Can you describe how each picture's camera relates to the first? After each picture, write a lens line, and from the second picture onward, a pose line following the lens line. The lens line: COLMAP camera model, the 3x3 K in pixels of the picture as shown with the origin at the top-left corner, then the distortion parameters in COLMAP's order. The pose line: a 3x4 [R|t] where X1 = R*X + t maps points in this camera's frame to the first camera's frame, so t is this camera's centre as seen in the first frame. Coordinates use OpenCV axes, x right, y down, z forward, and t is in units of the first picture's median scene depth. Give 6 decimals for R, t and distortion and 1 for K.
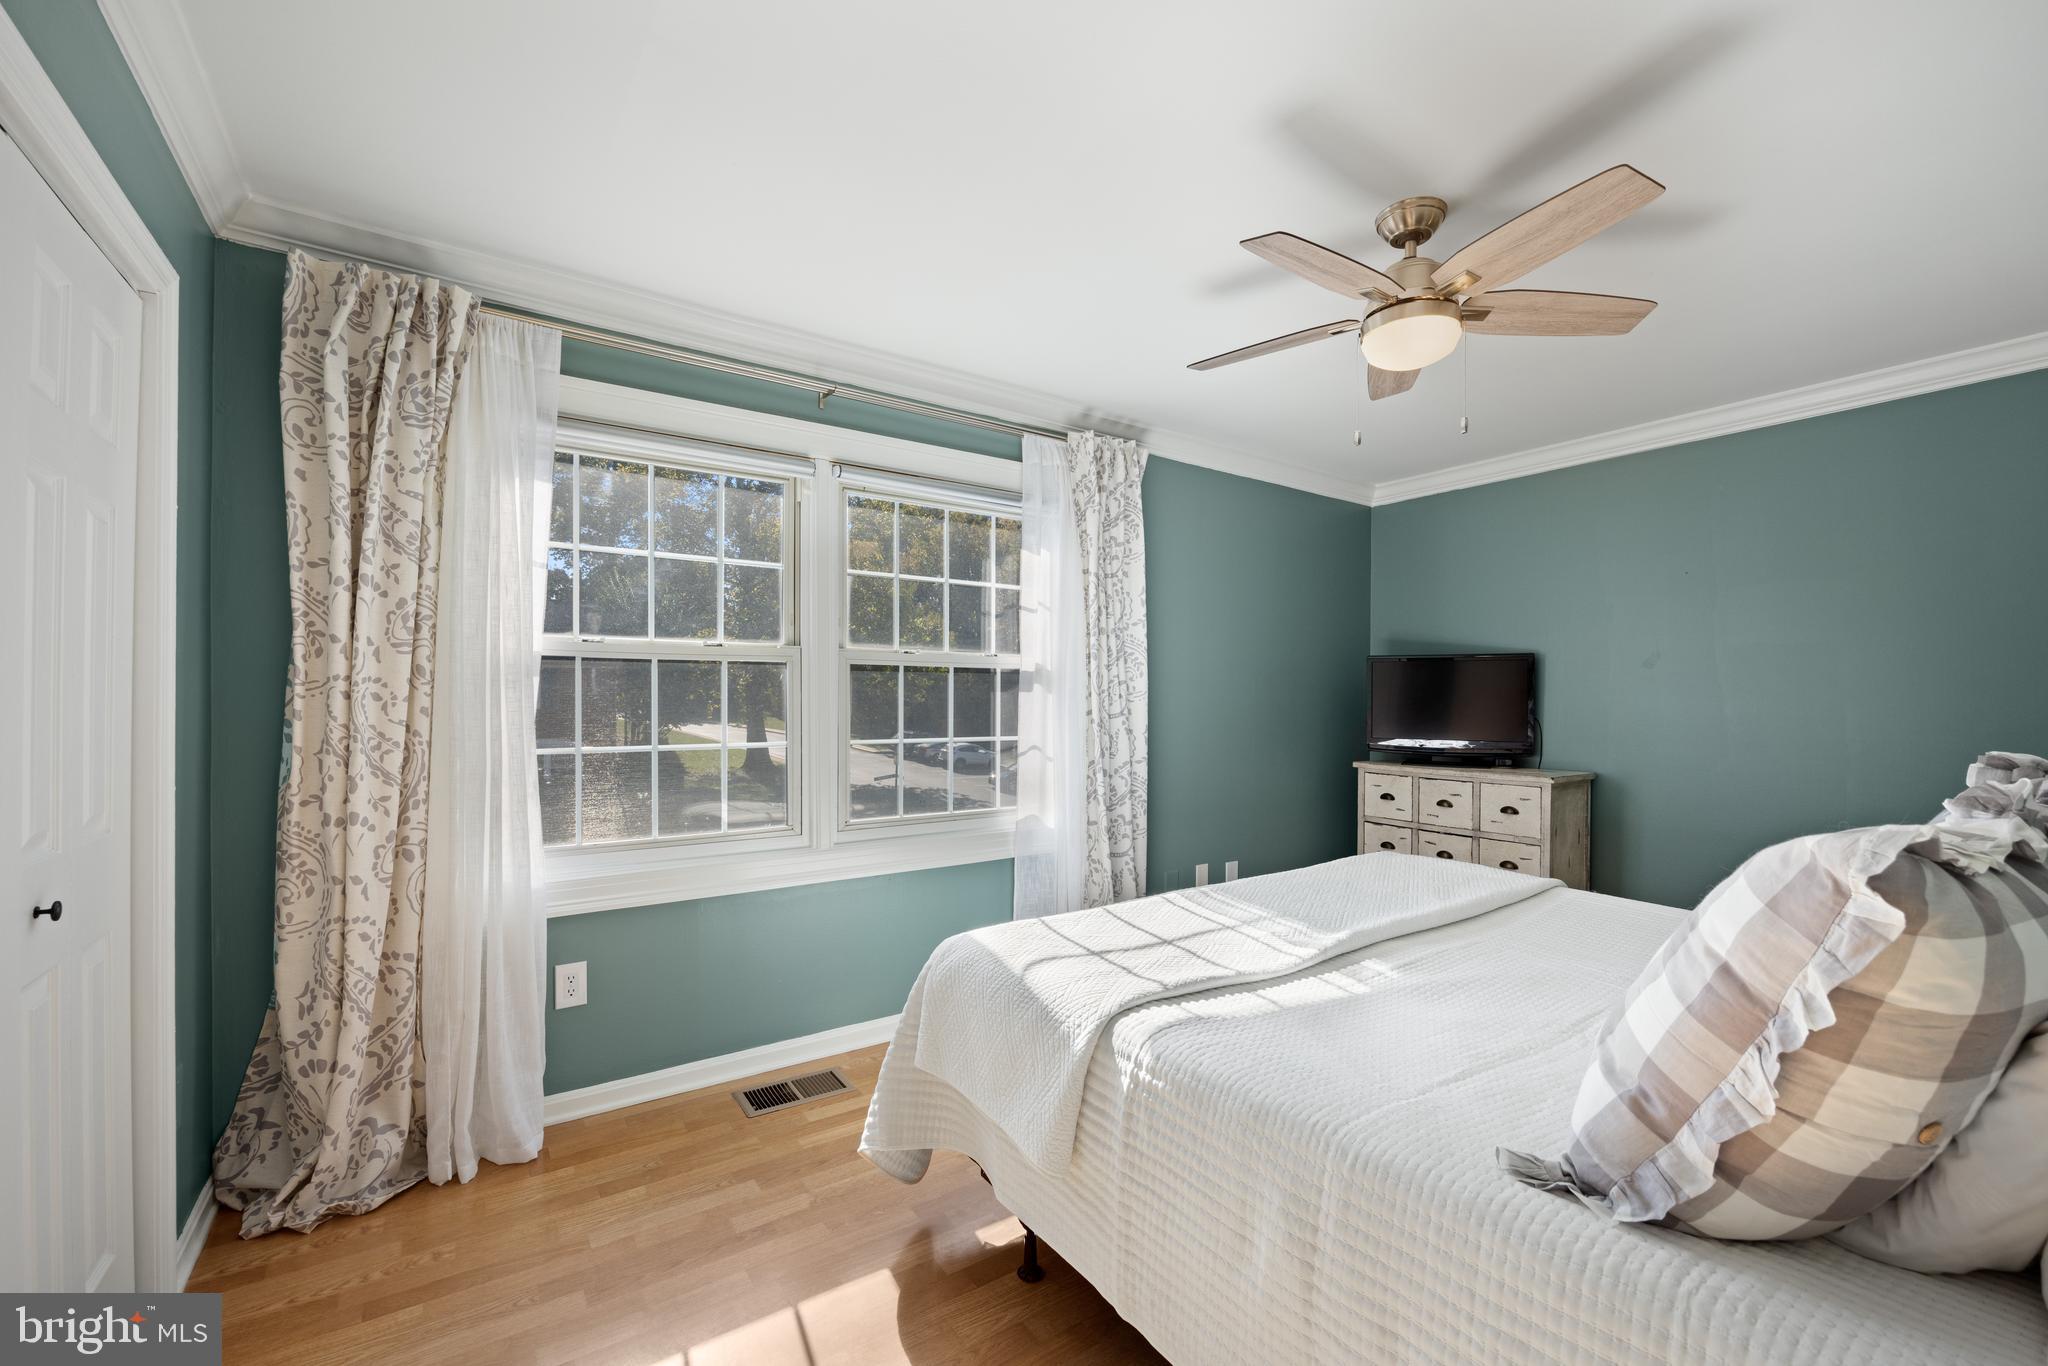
lens RADIAL K [[821.1, 0, 1021.1], [0, 821.1, 696.7], [0, 0, 1]] dist [-0.003393, -0.000822]
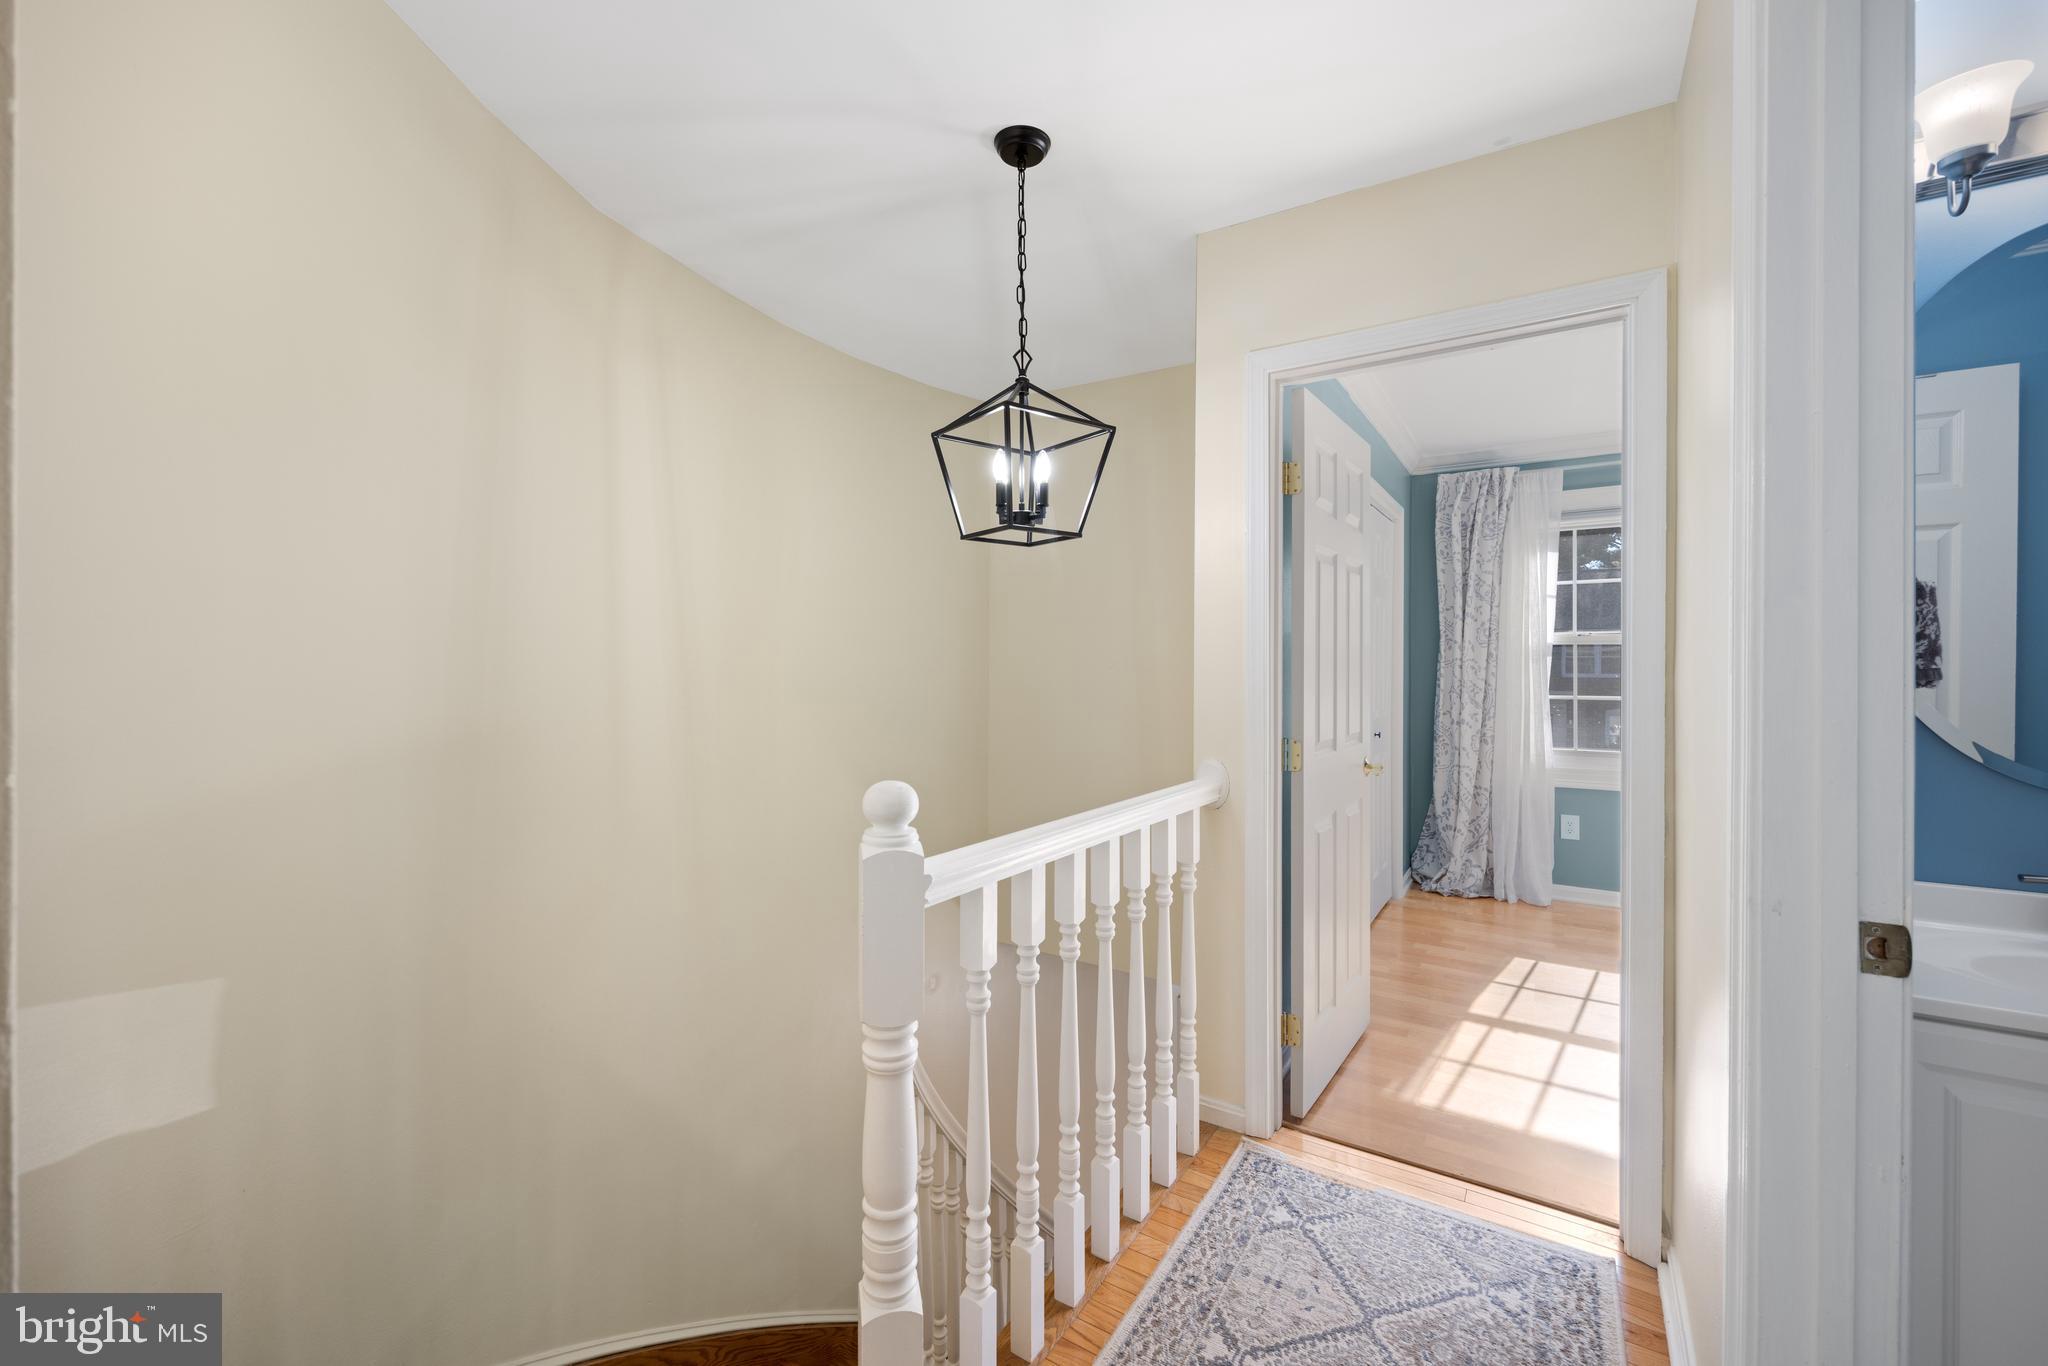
lens RADIAL K [[821.1, 0, 1025.3], [0, 821.1, 674.1], [0, 0, 1]] dist [-0.003393, -0.000822]
pose [[0.383004, 0.011802, -0.923671, 0.779012], [0.007750, 0.999842, 0.015989, -0.026799], [0.923714, -0.013283, 0.382852, -0.942097]]
